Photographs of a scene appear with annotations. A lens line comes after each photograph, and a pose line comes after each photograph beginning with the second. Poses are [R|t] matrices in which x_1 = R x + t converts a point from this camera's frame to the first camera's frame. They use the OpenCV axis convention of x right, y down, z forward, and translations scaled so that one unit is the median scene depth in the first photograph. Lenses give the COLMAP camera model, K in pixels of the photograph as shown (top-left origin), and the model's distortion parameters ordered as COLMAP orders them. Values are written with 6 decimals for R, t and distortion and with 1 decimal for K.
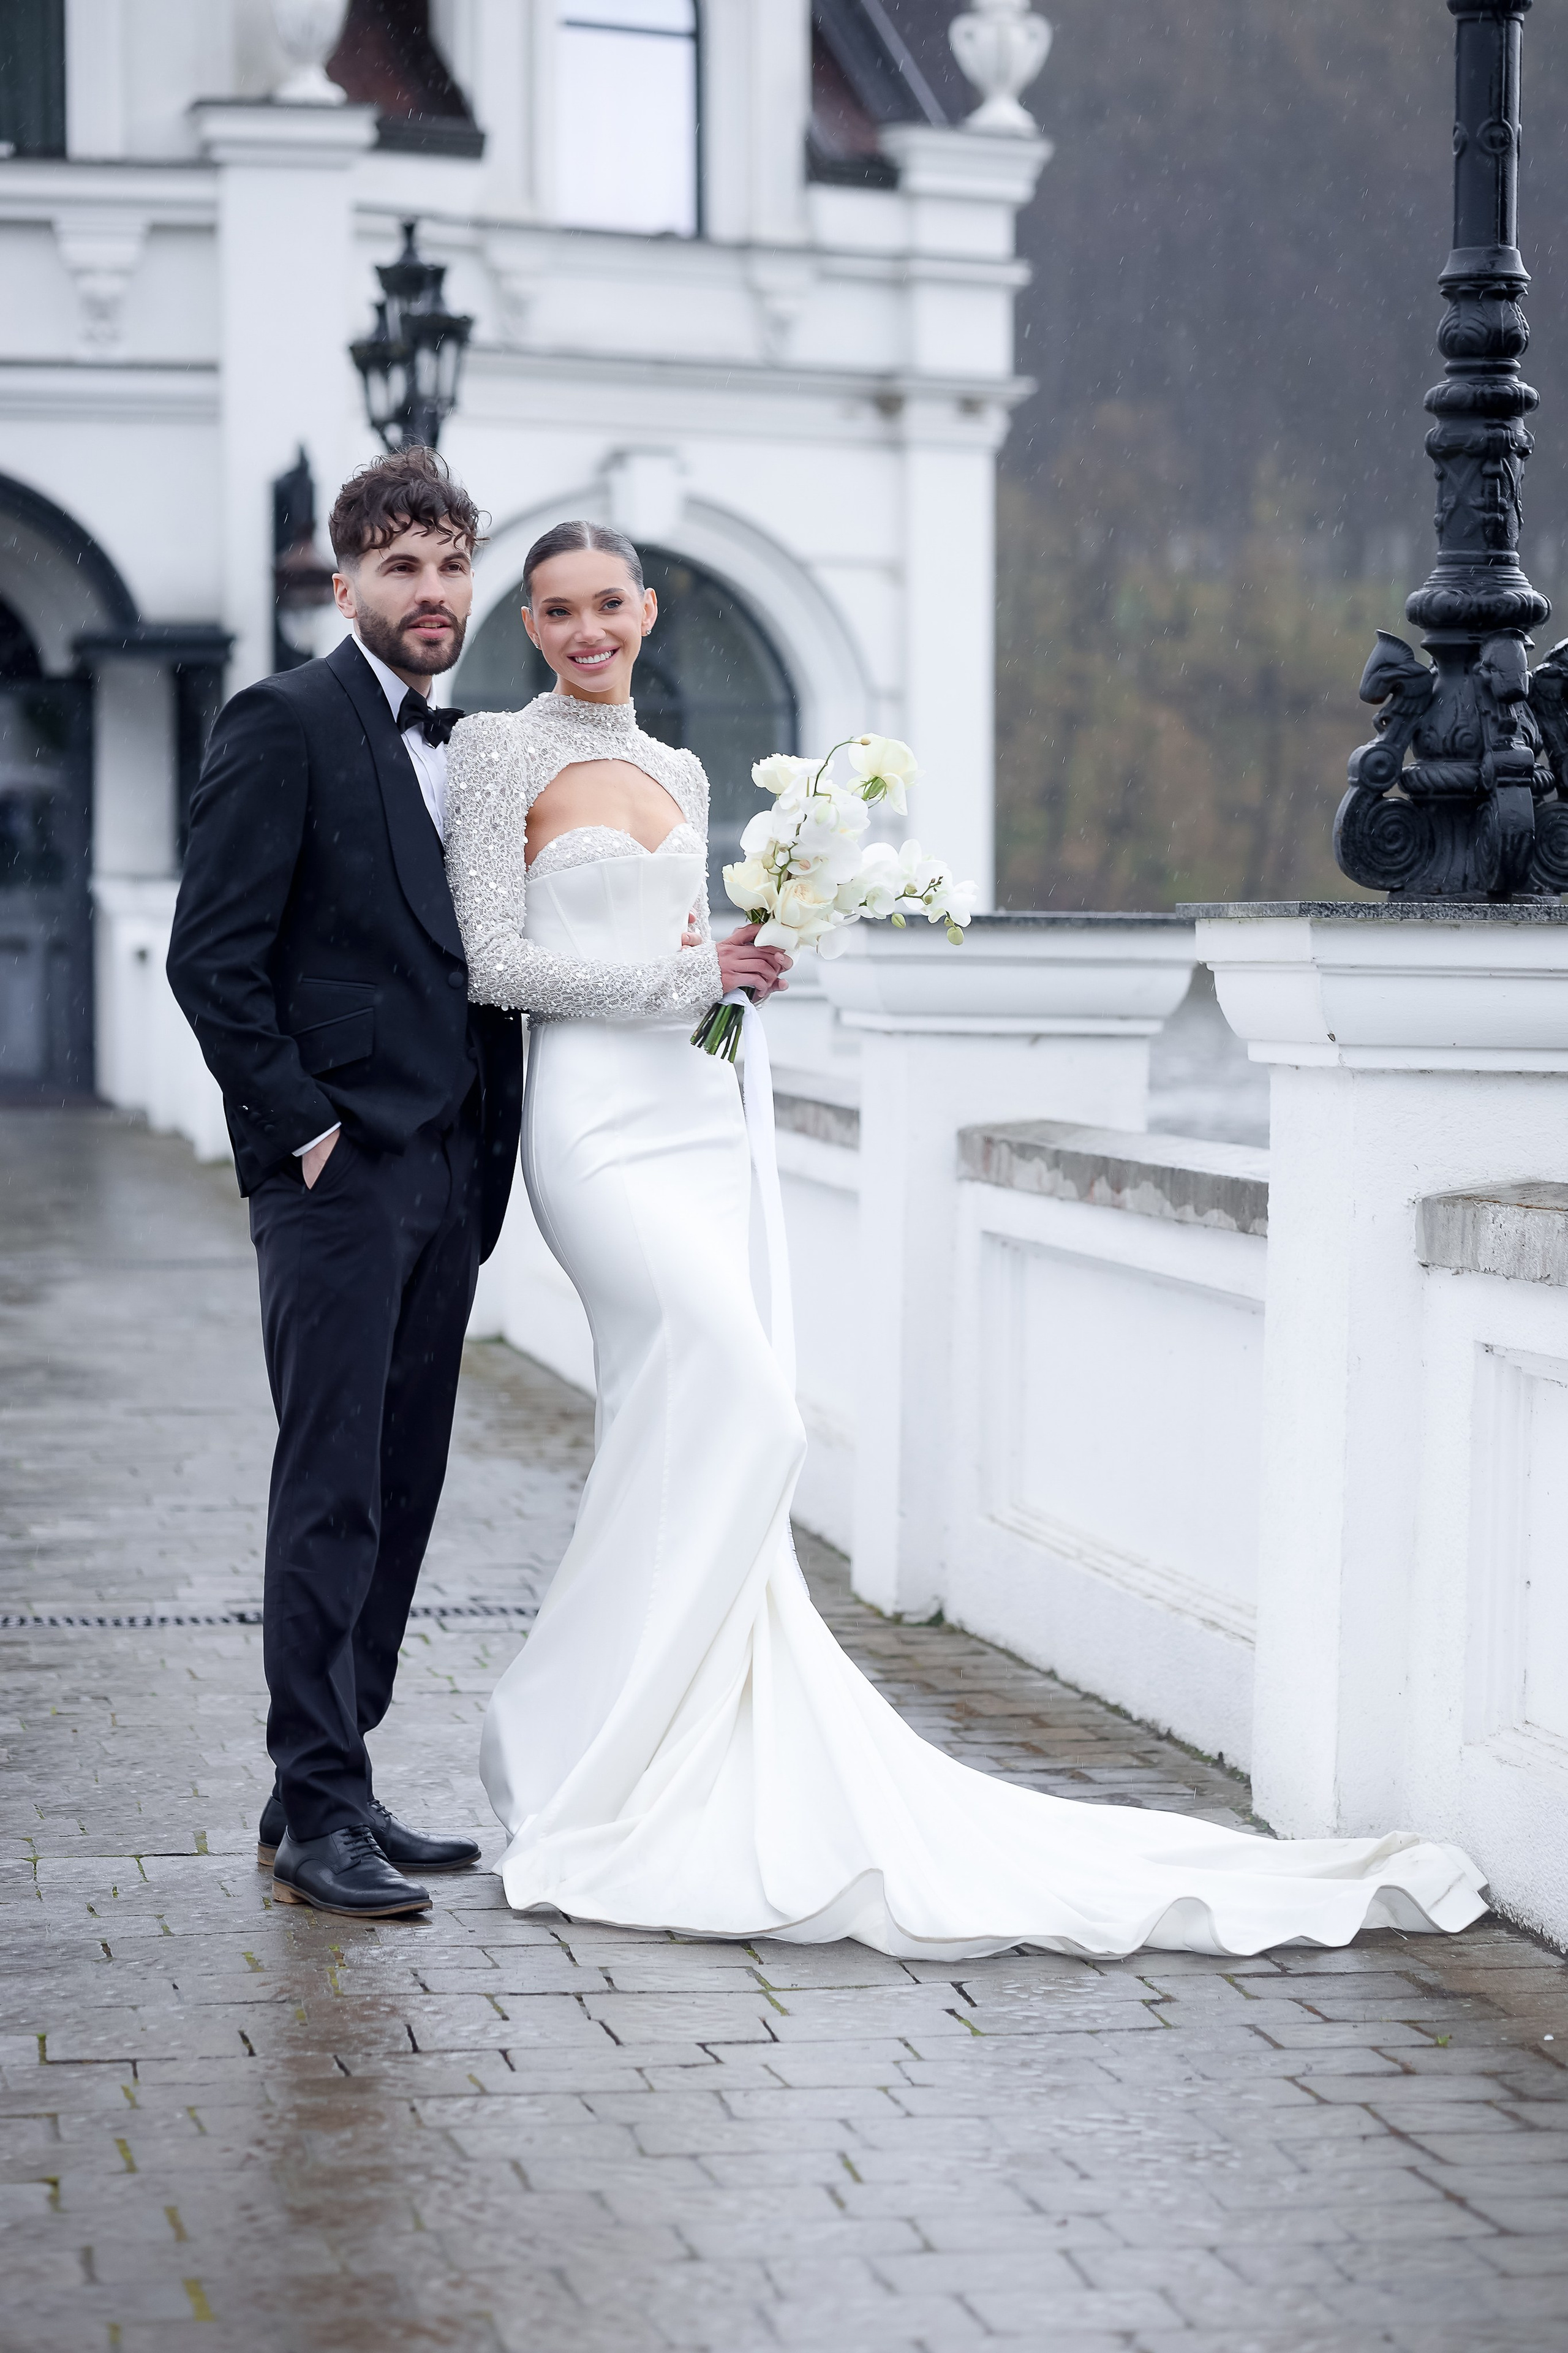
lens RADIAL K [[6647.5, 0, 939.2], [0, 6647.5, 1186.4], [0, 0, 1]] dist [0.164604, 1.226639]
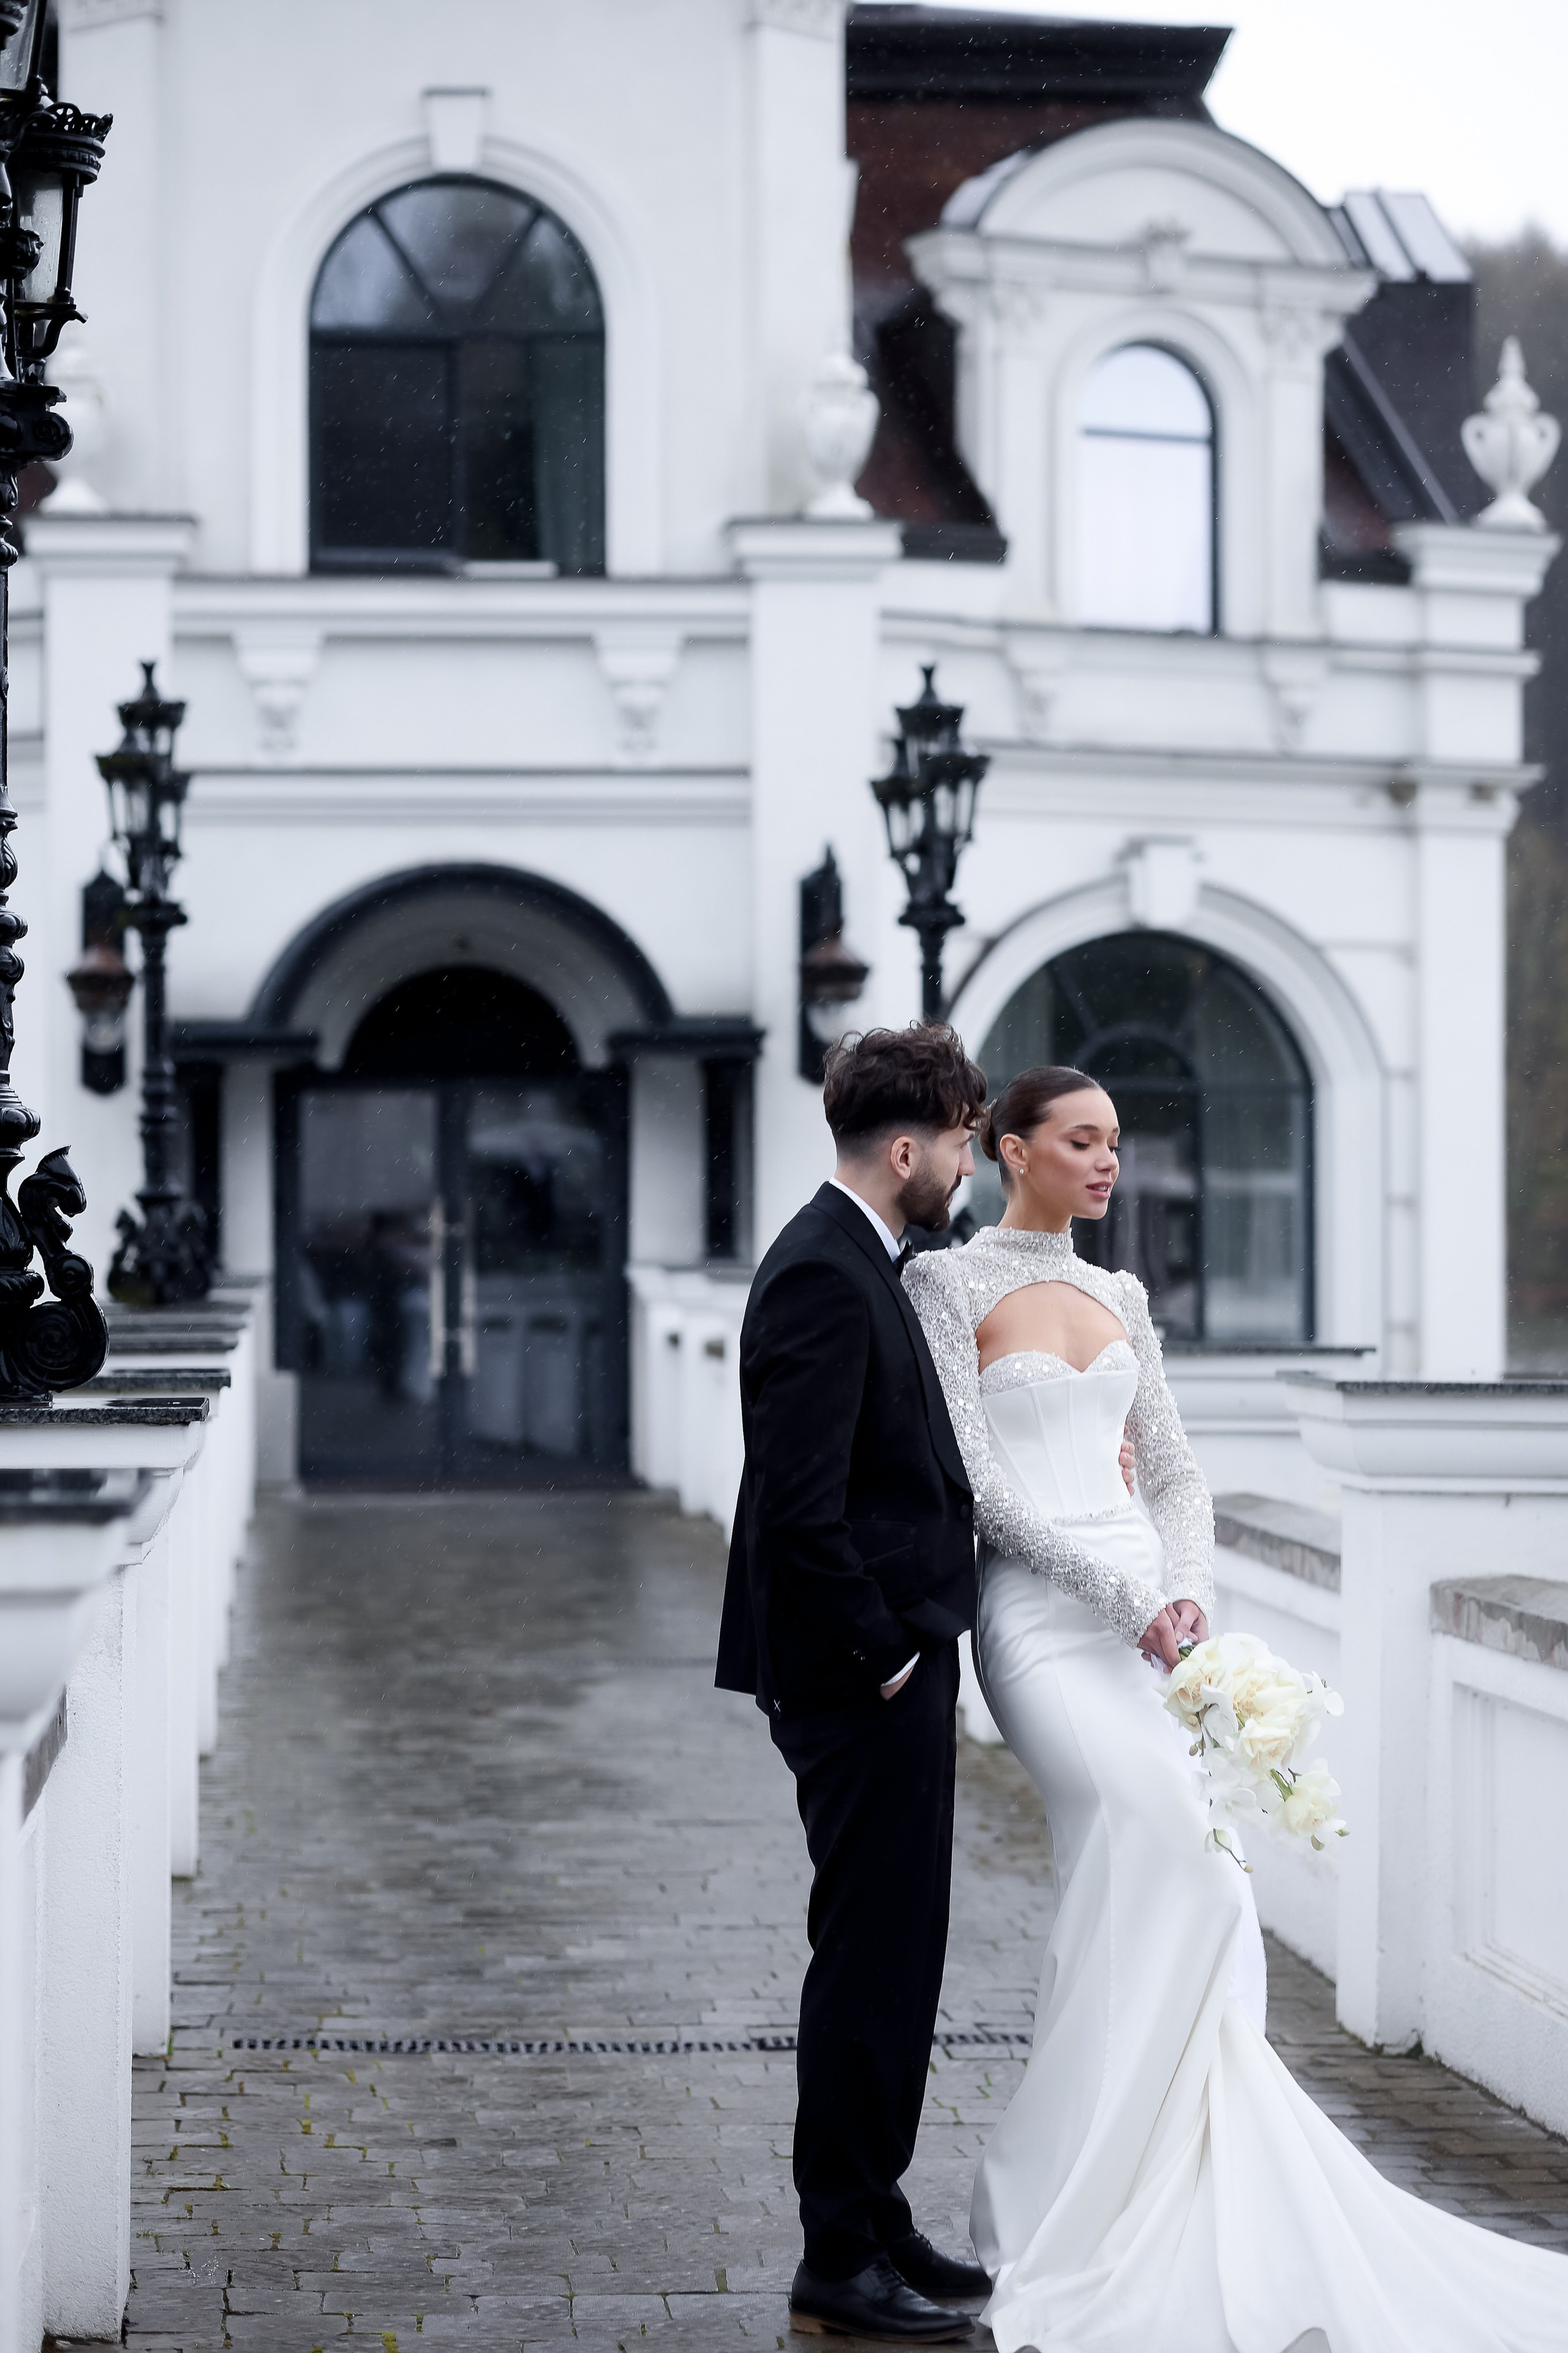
lens RADIAL K [[6738.3, 0, 911.4], [0, 6738.3, 1130.7], [0, 0, 1]] dist [0.331777, 0.322147]
pose [[0.996471, -0.004972, -0.083796, 0.011316], [0.000289, 0.998442, -0.055807, -0.021296], [0.083943, 0.055586, 0.994919, -0.089070]]
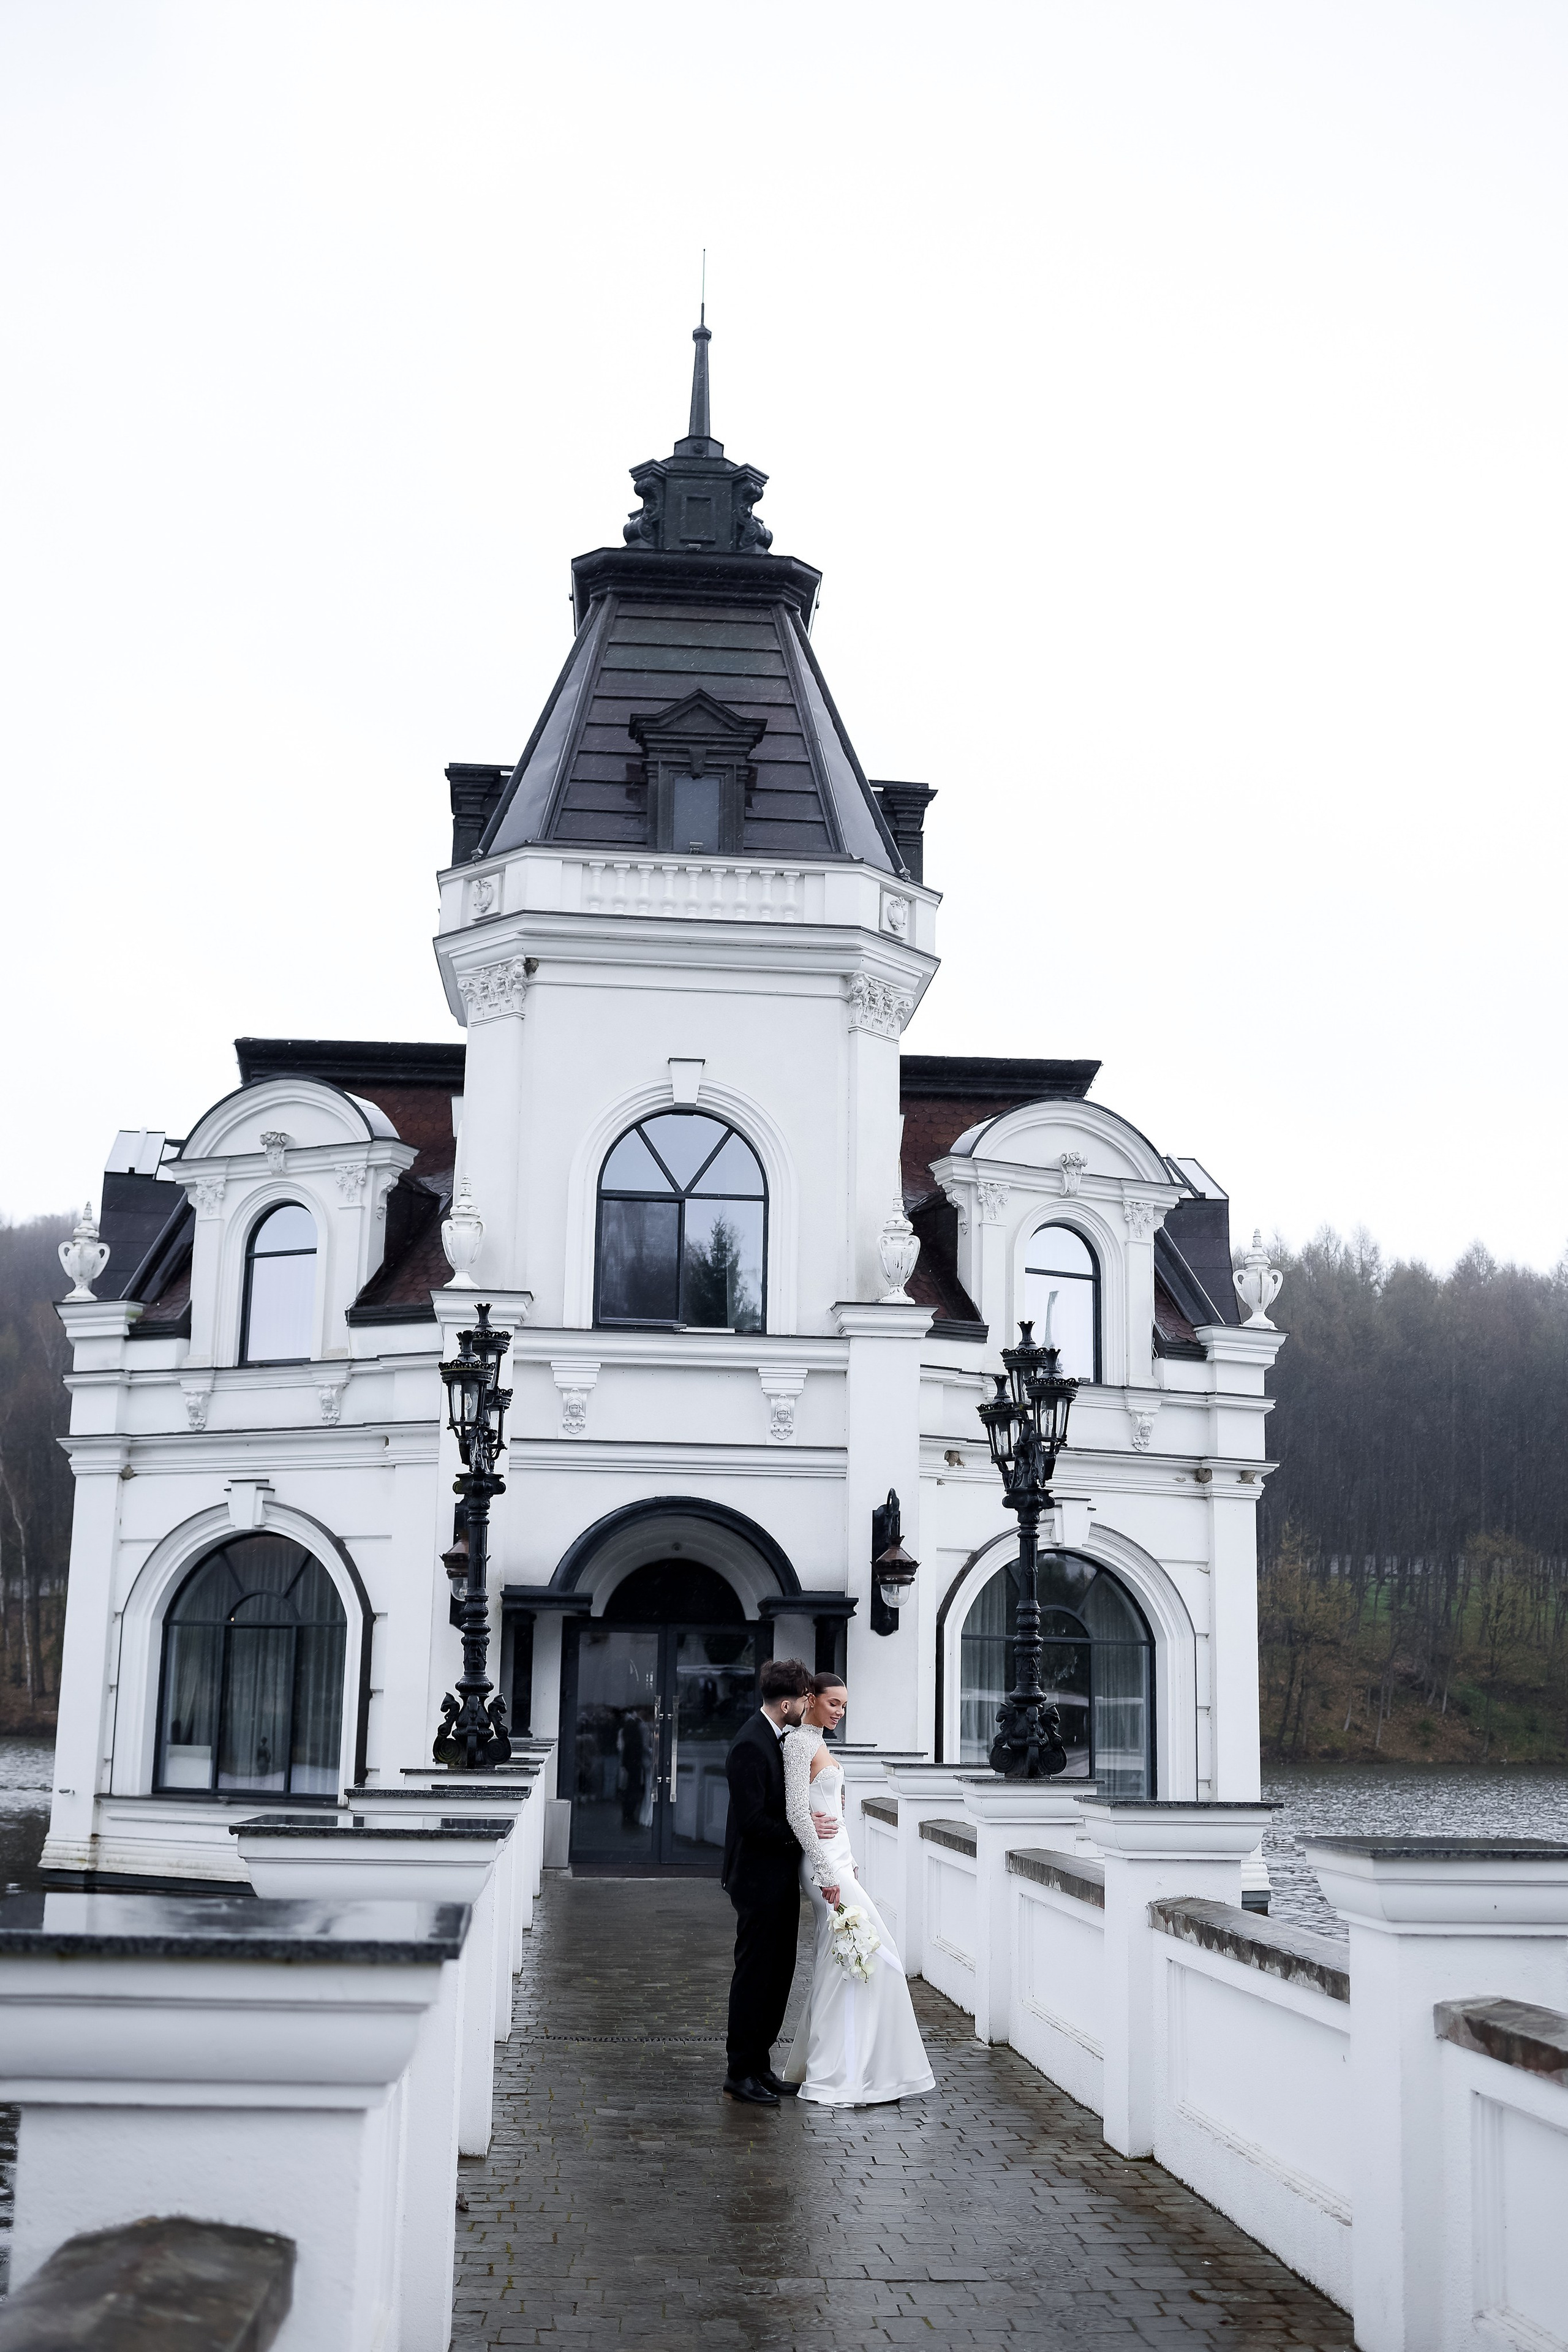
lens RADIAL K [[2627.1, 0, 781.0], [0, 2627.1, 1048.8], [0, 0, 1]] dist [-0.089036, 0.014085]
pose [[0.995474, -0.007729, -0.094715, -0.142962], [-0.019904, 0.957622, -0.287339, -0.057465], [0.092922, 0.287924, 0.953134, 0.739861]]
